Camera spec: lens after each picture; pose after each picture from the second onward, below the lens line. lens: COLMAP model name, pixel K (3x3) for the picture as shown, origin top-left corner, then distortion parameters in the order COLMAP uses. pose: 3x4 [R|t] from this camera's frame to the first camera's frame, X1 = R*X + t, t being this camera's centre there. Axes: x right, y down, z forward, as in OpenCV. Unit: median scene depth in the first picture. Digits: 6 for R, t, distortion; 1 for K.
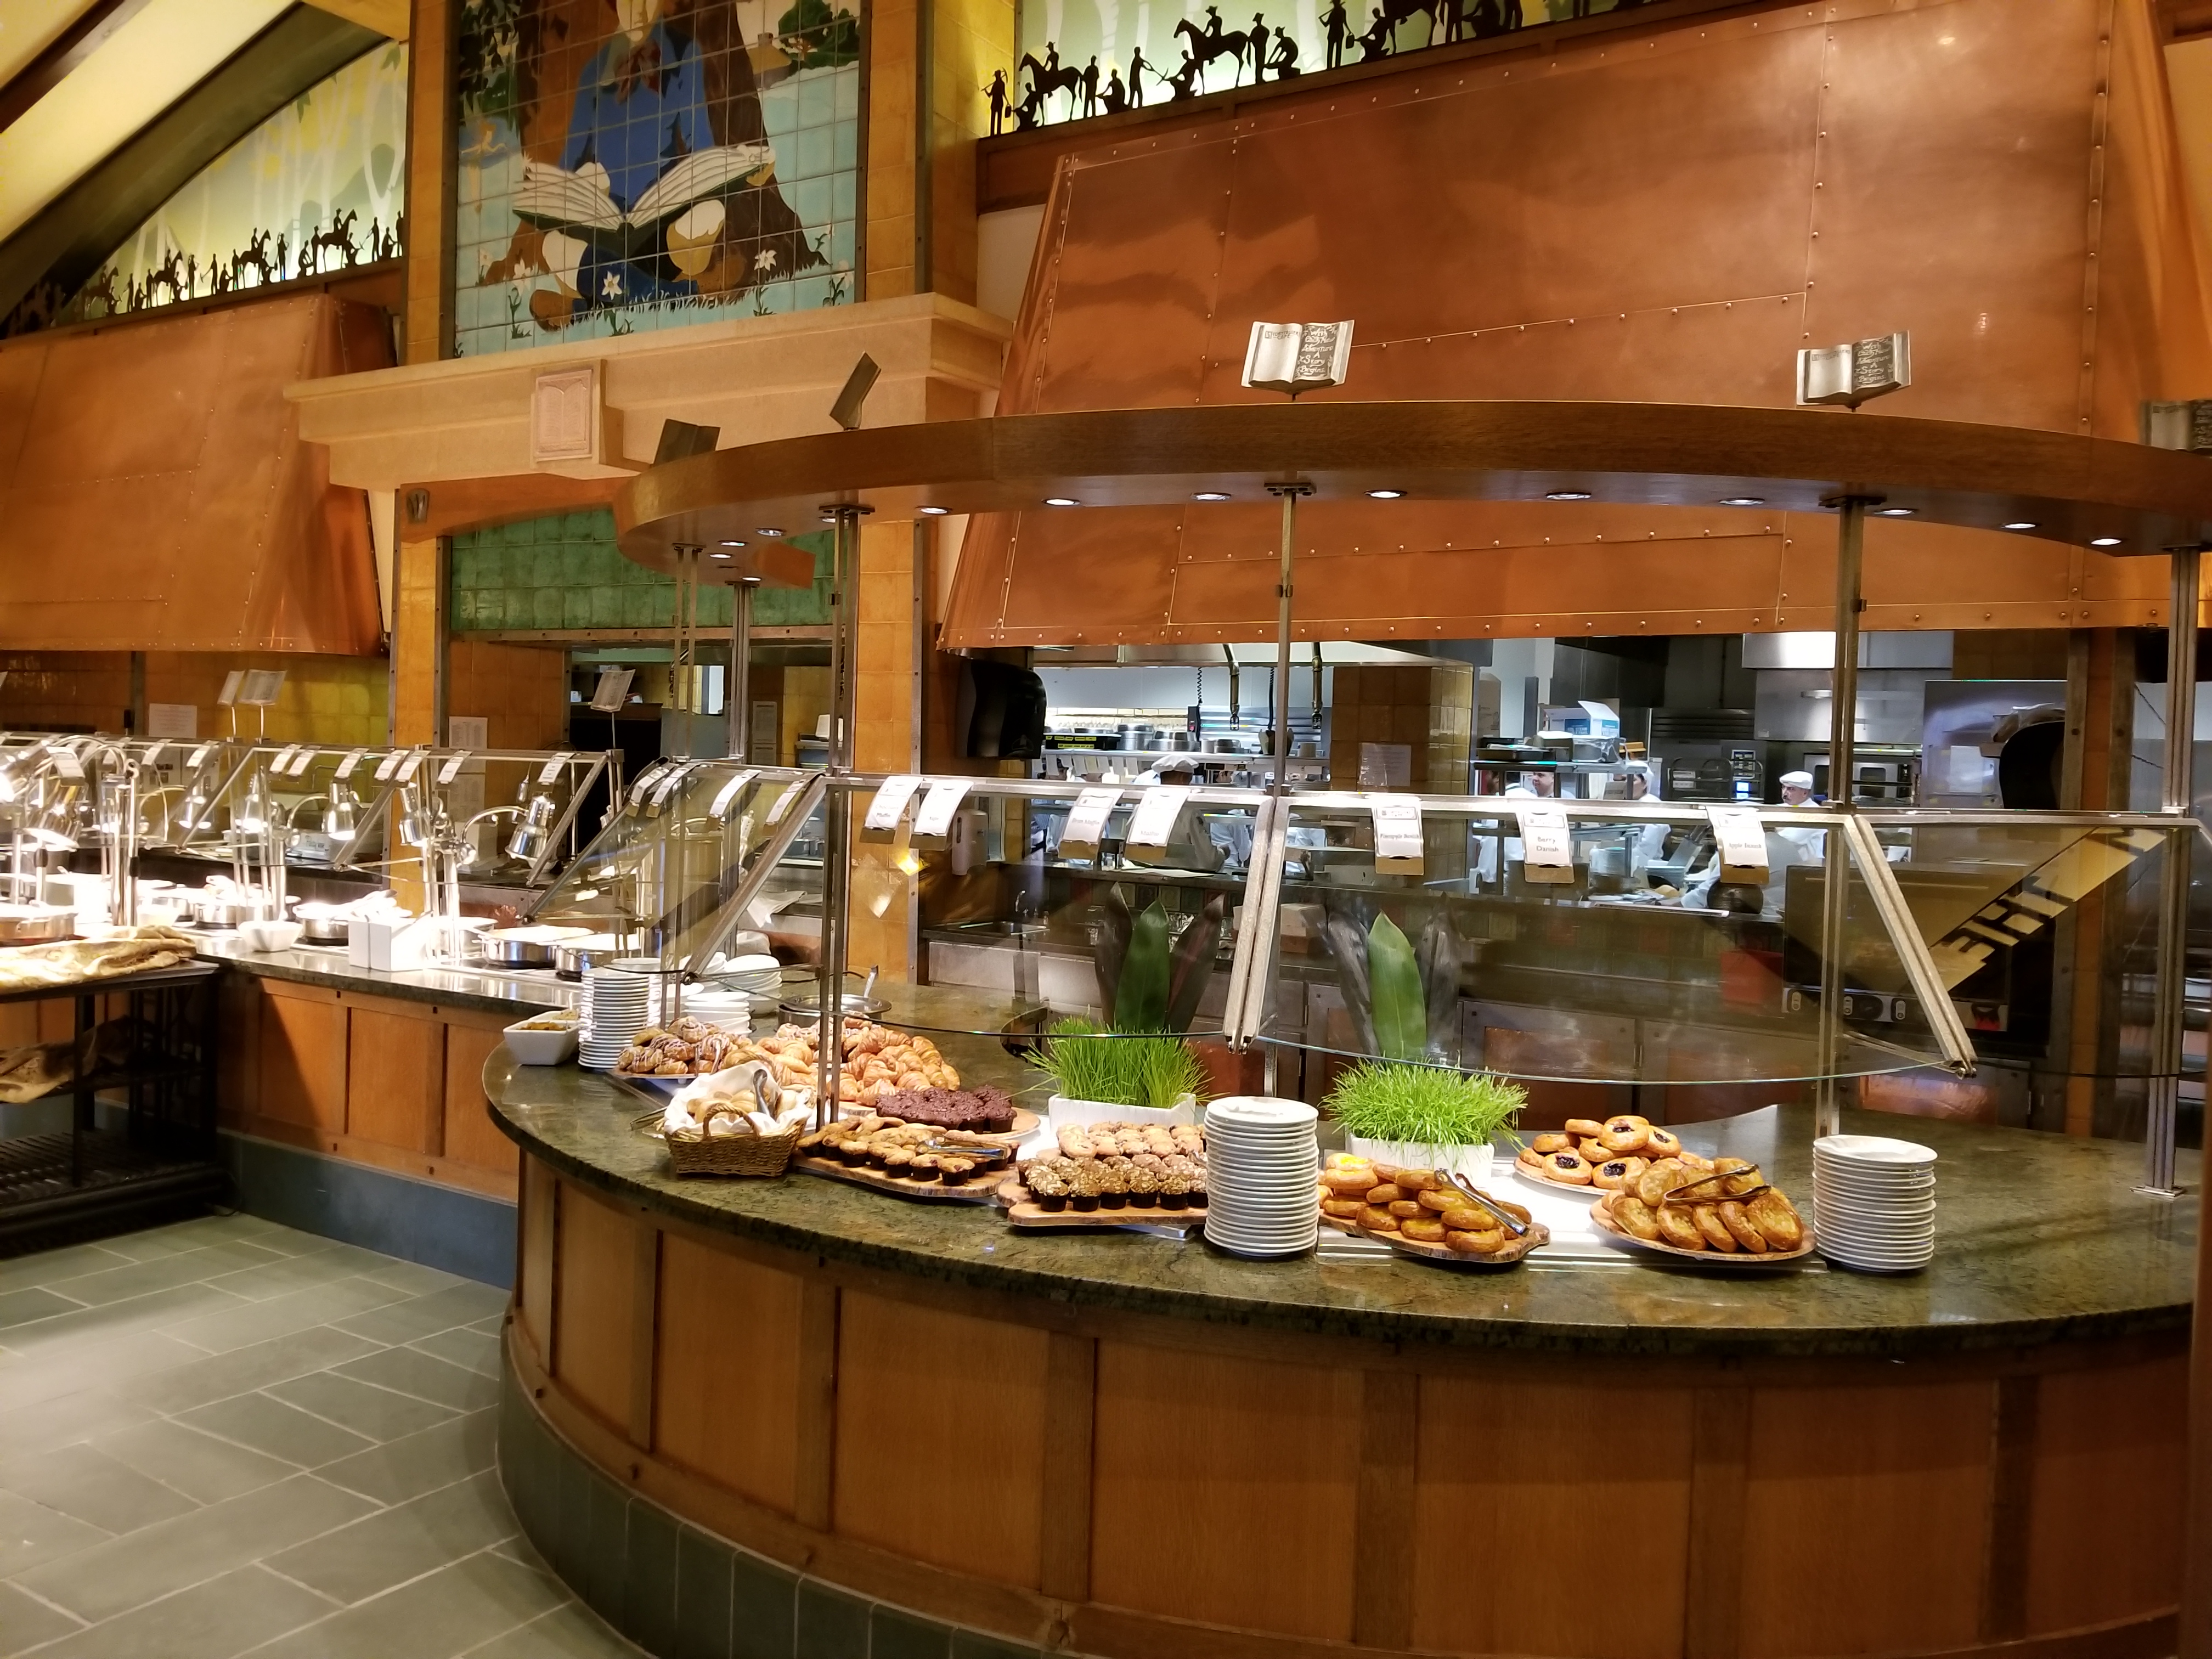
lens RADIAL K [[1711.7, 0, 1128.1], [0, 1711.7, 818.4], [0, 0, 1]] dist [0.073414, -0.130643]
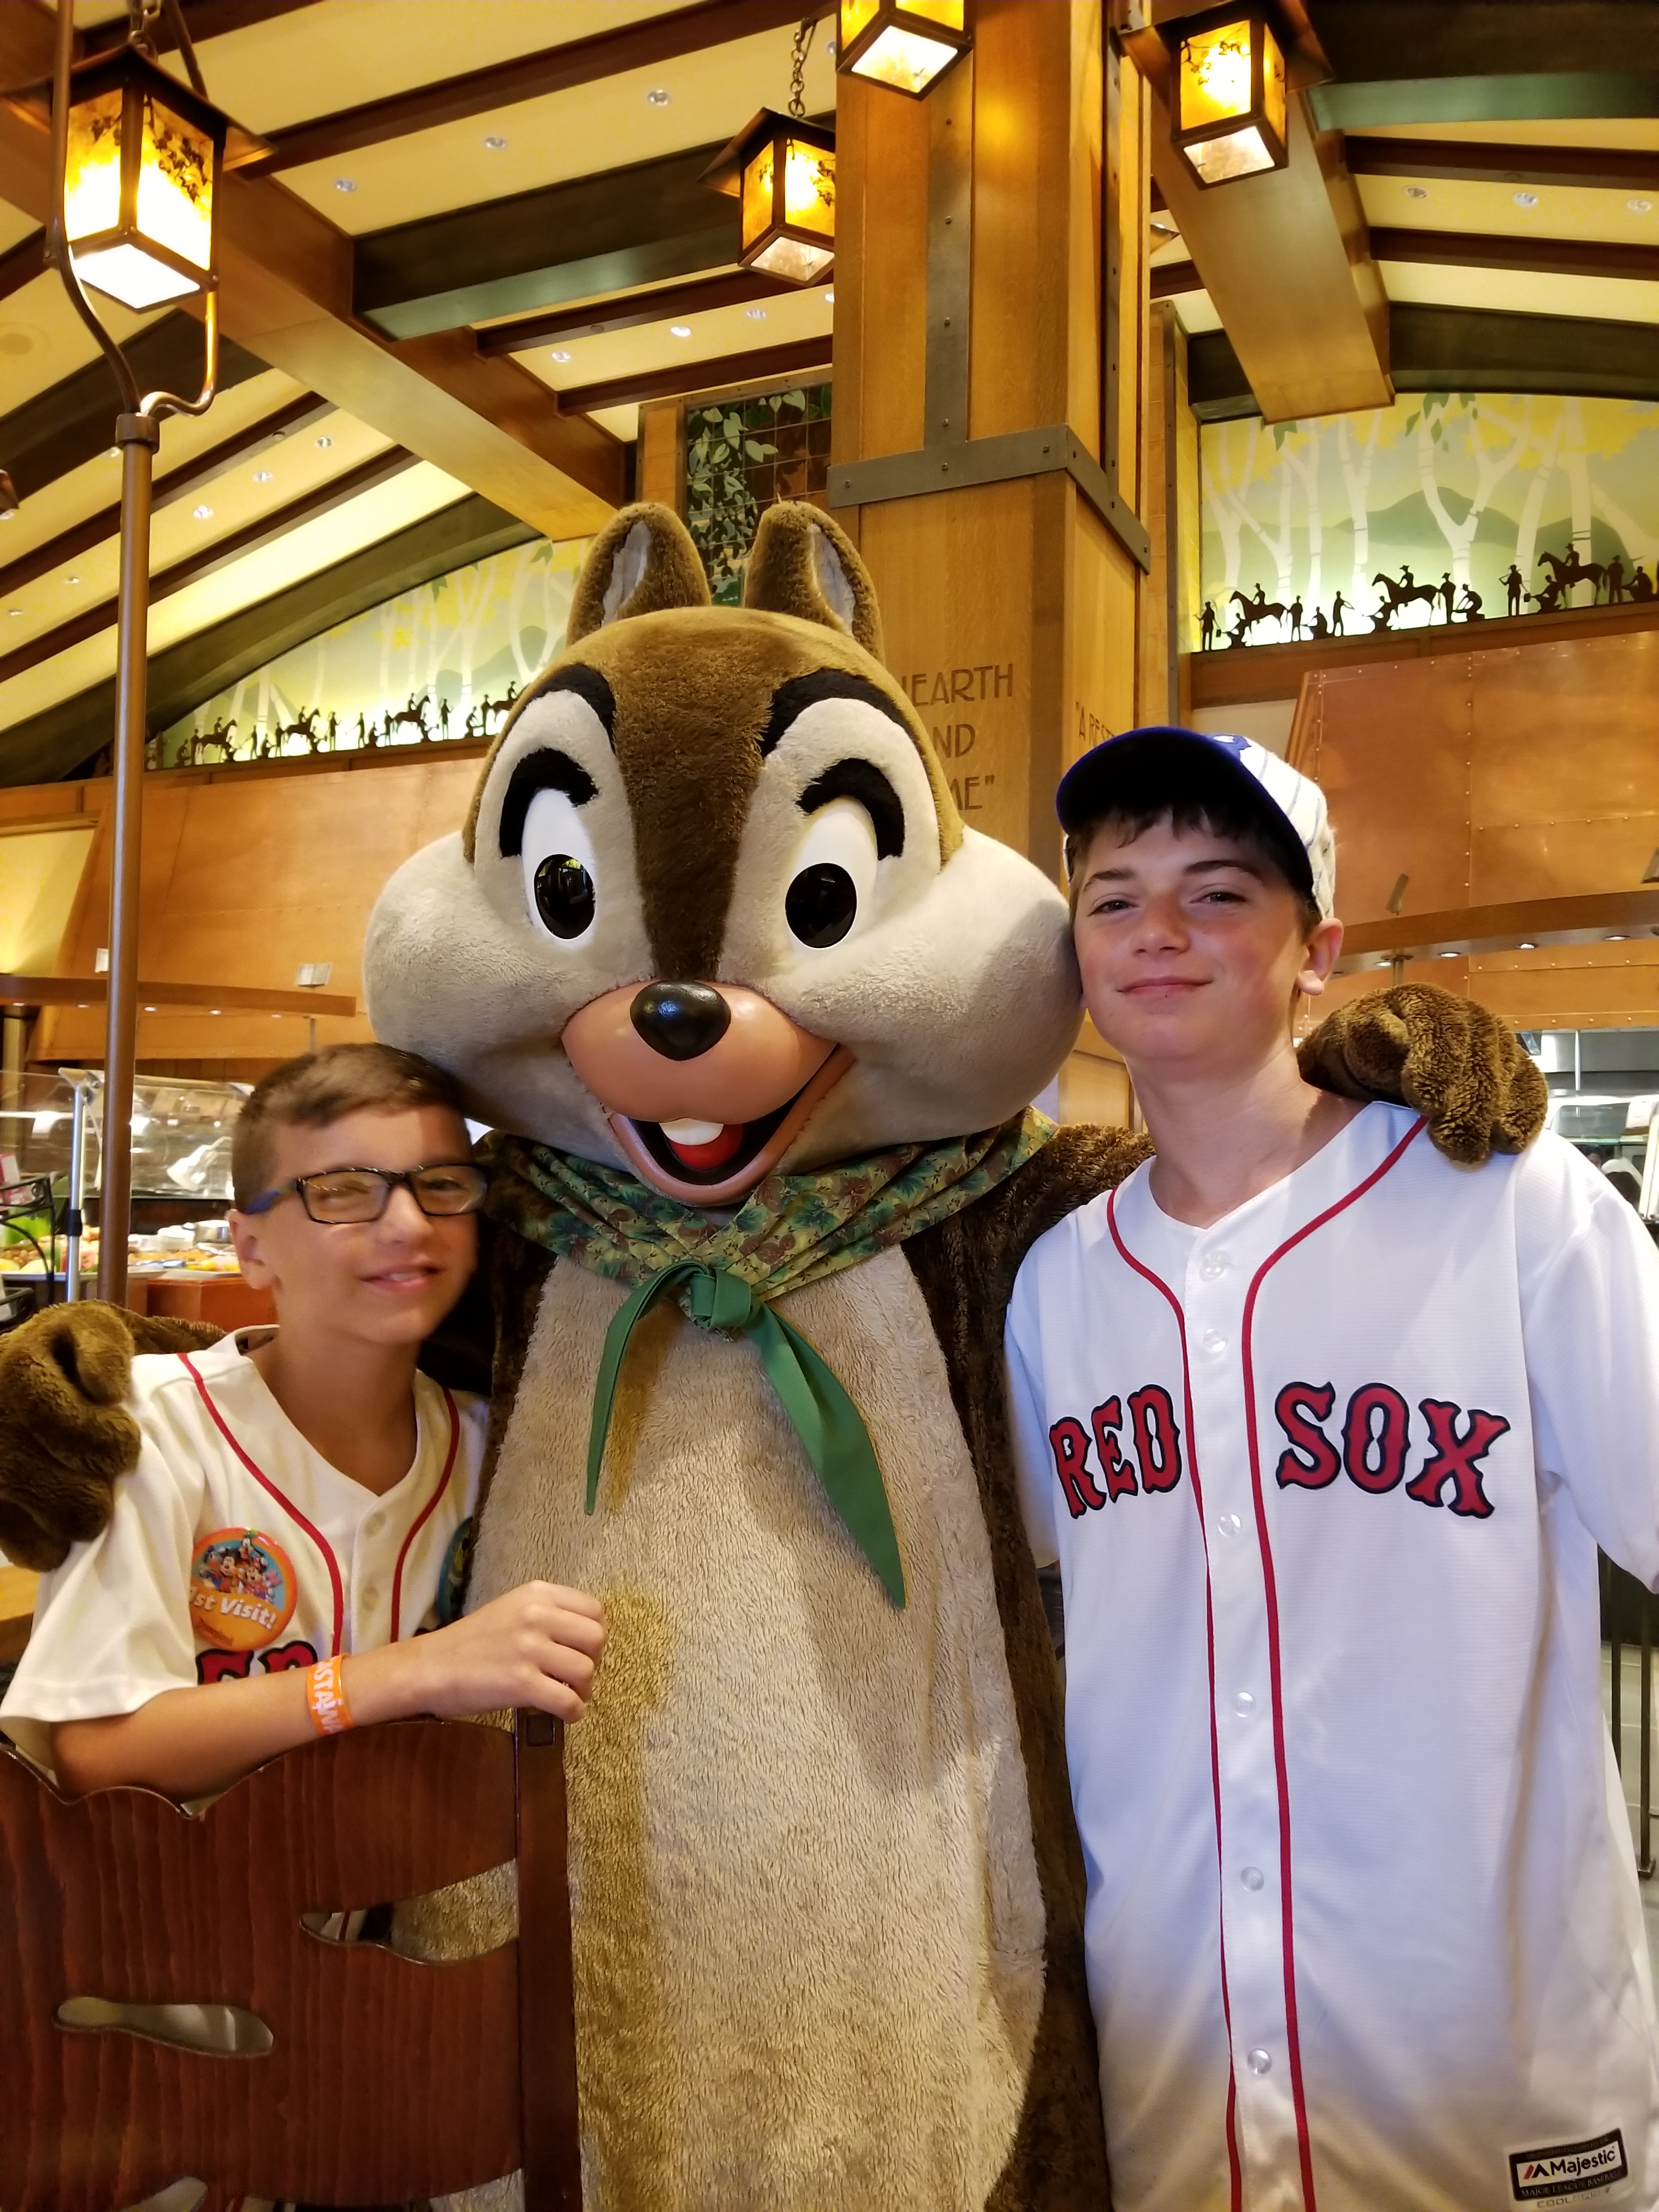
lens RADIAL K [[1714.1, 0, 857.9], [0, 1714.1, 1113.5], [0, 0, 1]] dist [0.063557, -0.126126]
pose [[0.989450, -0.010808, 0.144473, -0.455815], [0.021917, 0.996903, -0.075528, 0.036290], [-0.143209, 0.077897, 0.986622, -0.181386]]
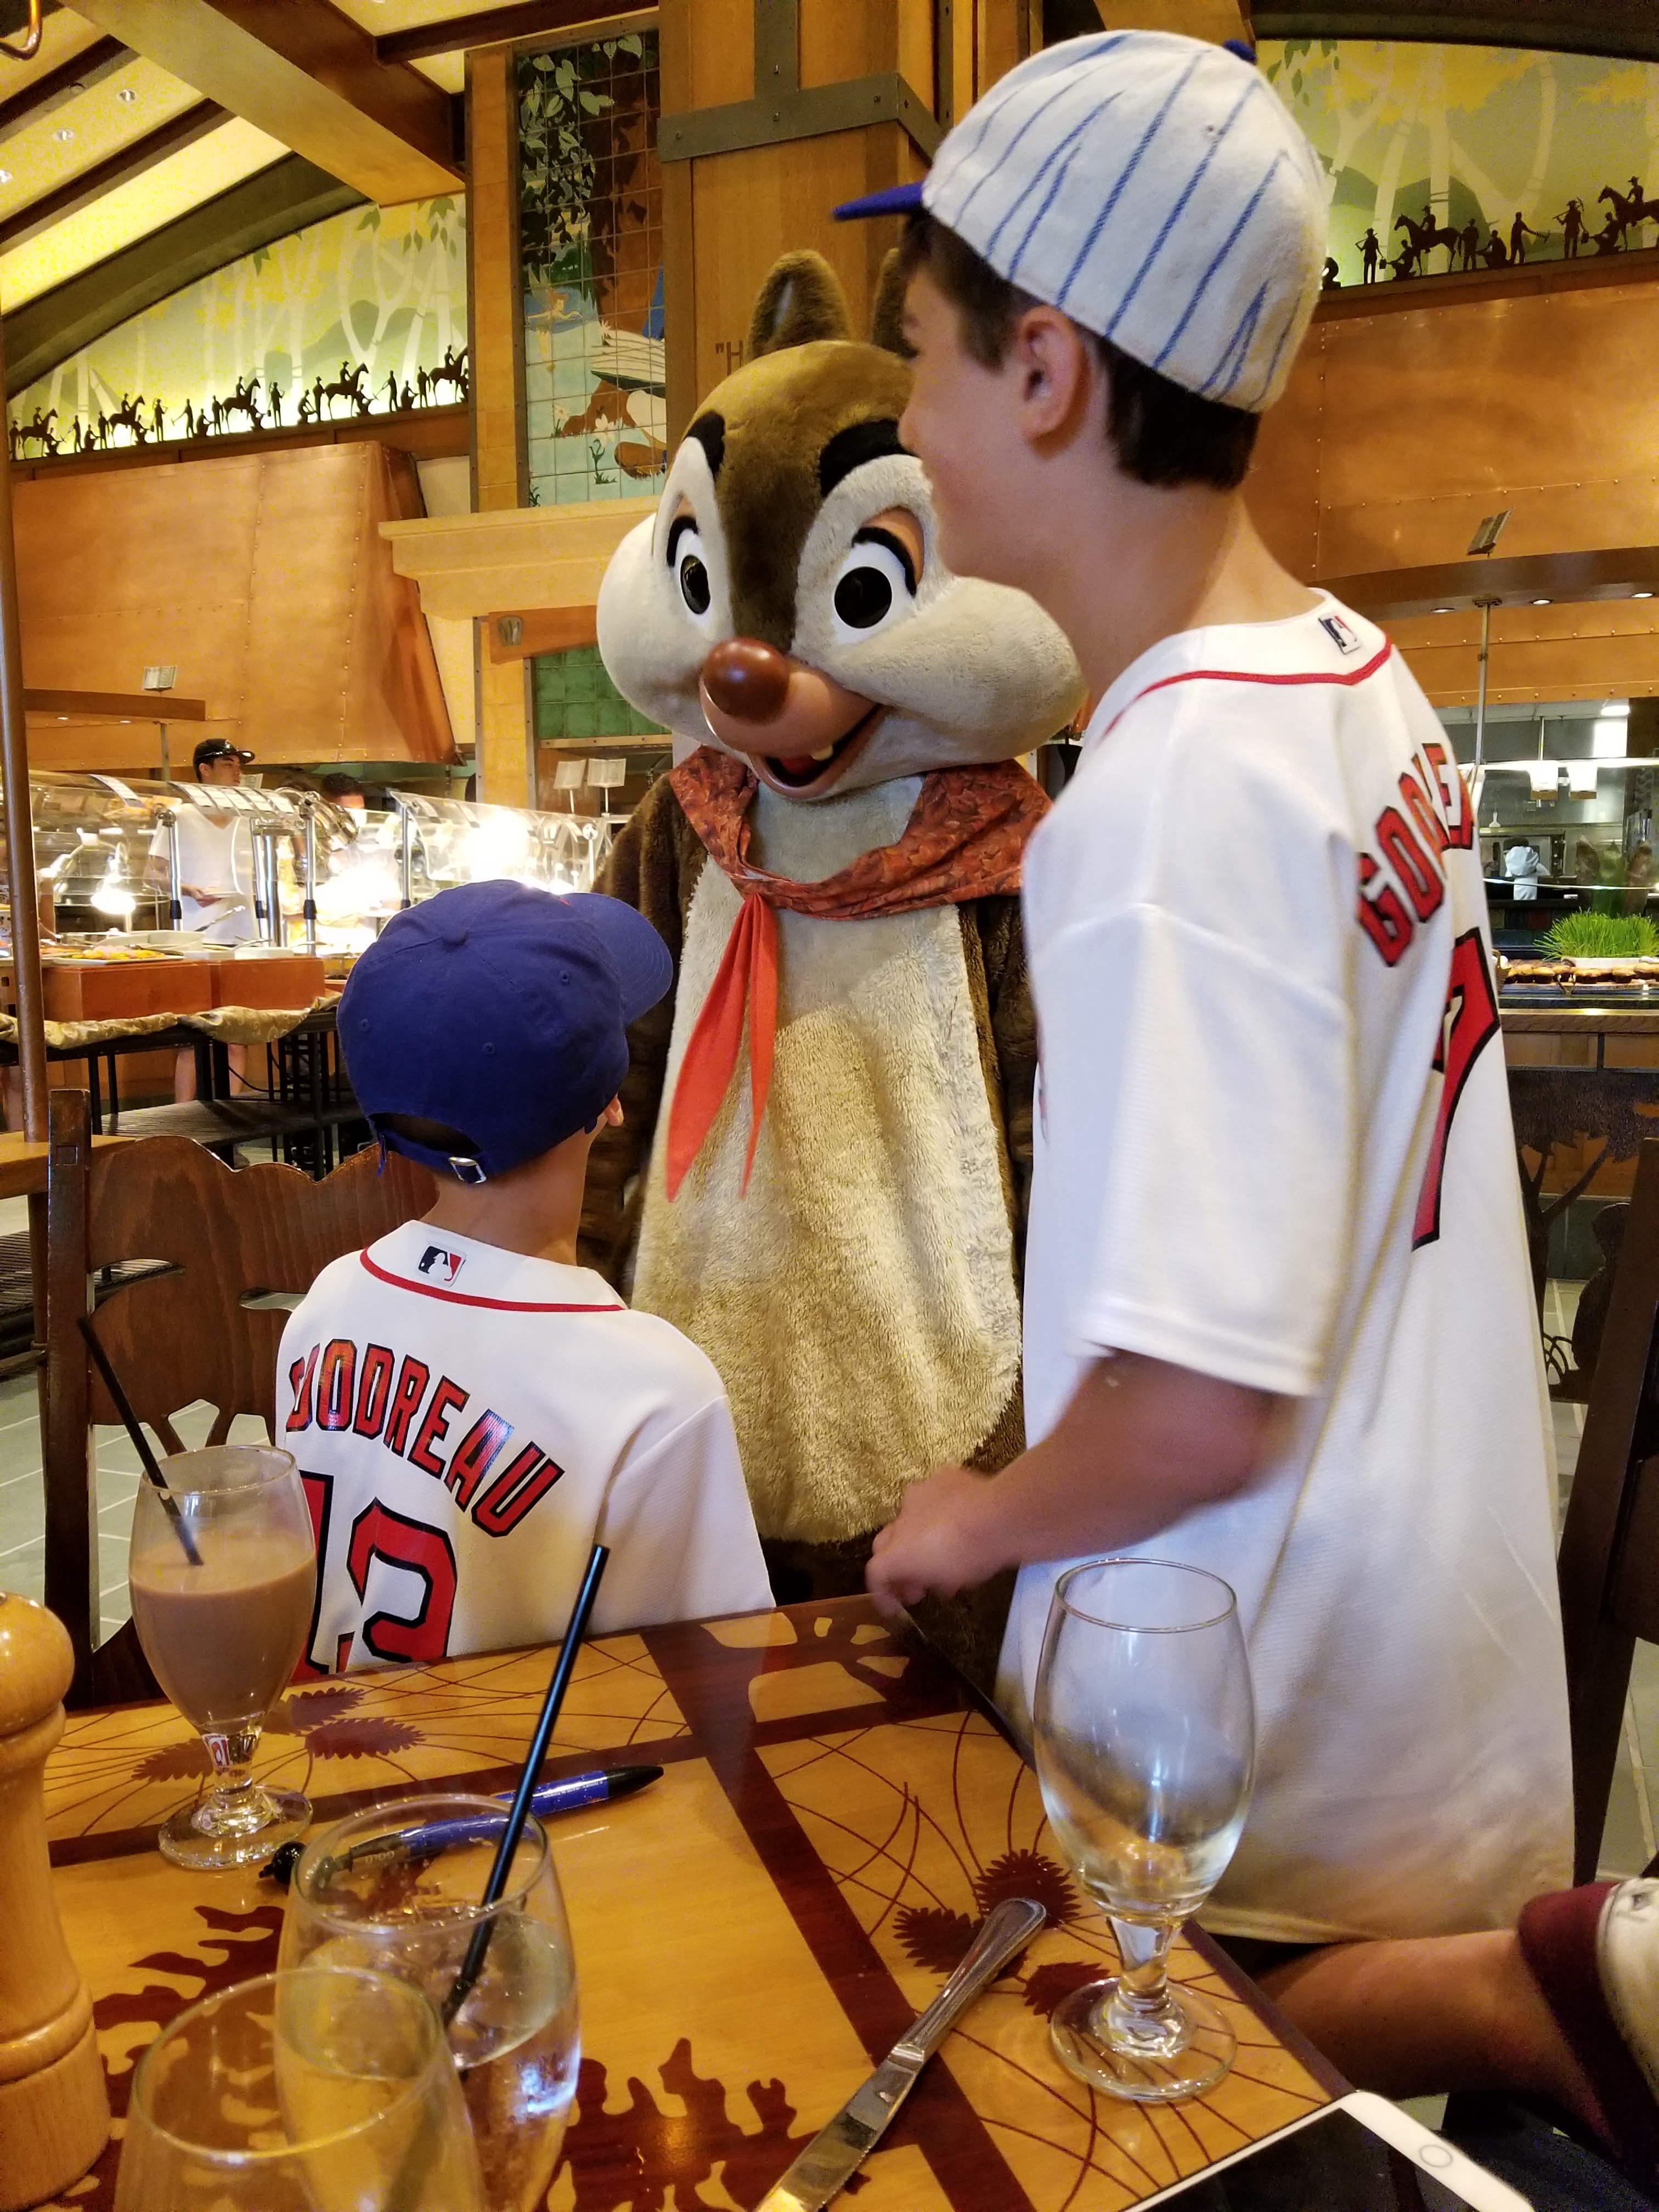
lens RADIAL K [[1722.6, 0, 819.9], [0, 1722.6, 1120.0], [0, 0, 1]] dist [0.026752, -0.057581]
pose [[0.980172, -0.062694, 0.187967, -0.455398], [0.046210, 0.994793, 0.090833, 0.053638], [-0.192683, -0.080346, 0.977966, -0.215353]]
